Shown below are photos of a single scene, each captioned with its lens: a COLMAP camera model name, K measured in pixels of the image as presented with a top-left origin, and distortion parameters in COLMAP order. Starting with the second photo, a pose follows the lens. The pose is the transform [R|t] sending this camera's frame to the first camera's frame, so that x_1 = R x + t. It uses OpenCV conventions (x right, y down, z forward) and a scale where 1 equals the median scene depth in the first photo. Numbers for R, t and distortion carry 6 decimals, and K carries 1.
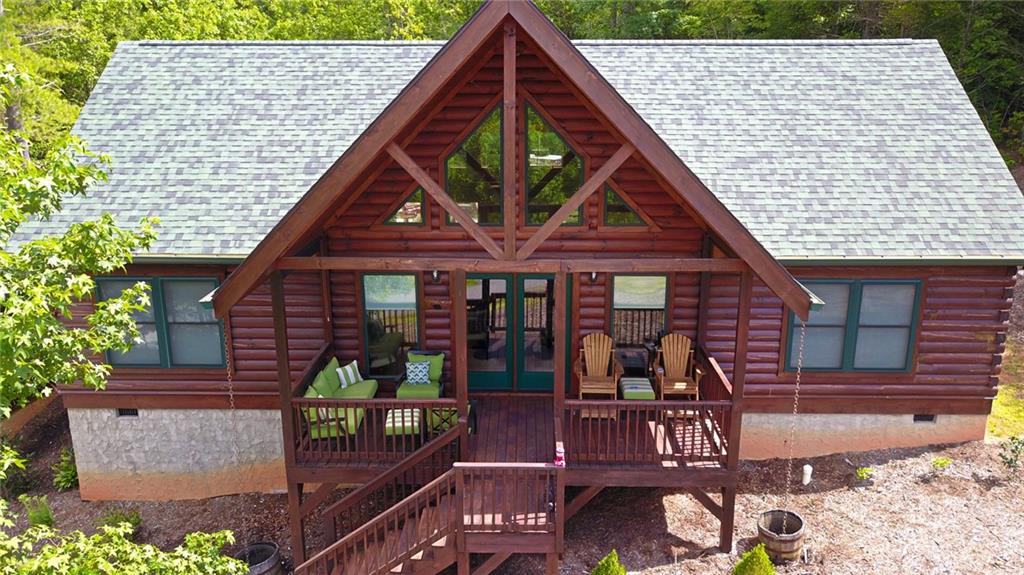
lens RADIAL K [[788.0, 0, 512.0], [0, 788.0, 287.5], [0, 0, 1]] dist [0.049973, -0.099790]
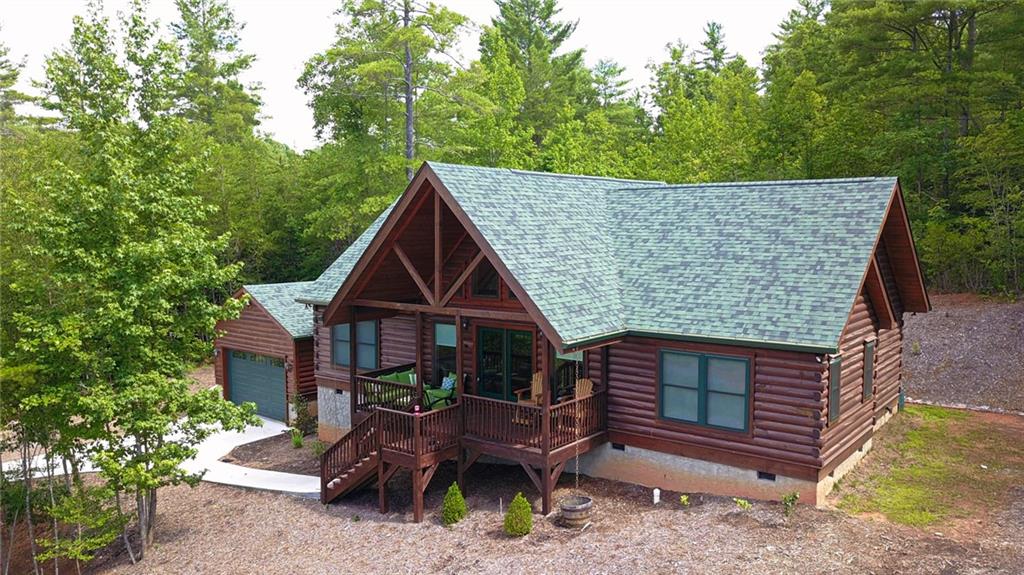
lens RADIAL K [[788.0, 0, 512.0], [0, 788.0, 287.5], [0, 0, 1]] dist [0.049973, -0.099790]
pose [[0.806666, 0.053175, -0.588611, 0.922571], [-0.156051, 0.979763, -0.125349, 0.094924], [0.570034, 0.192968, 0.798639, -0.264242]]
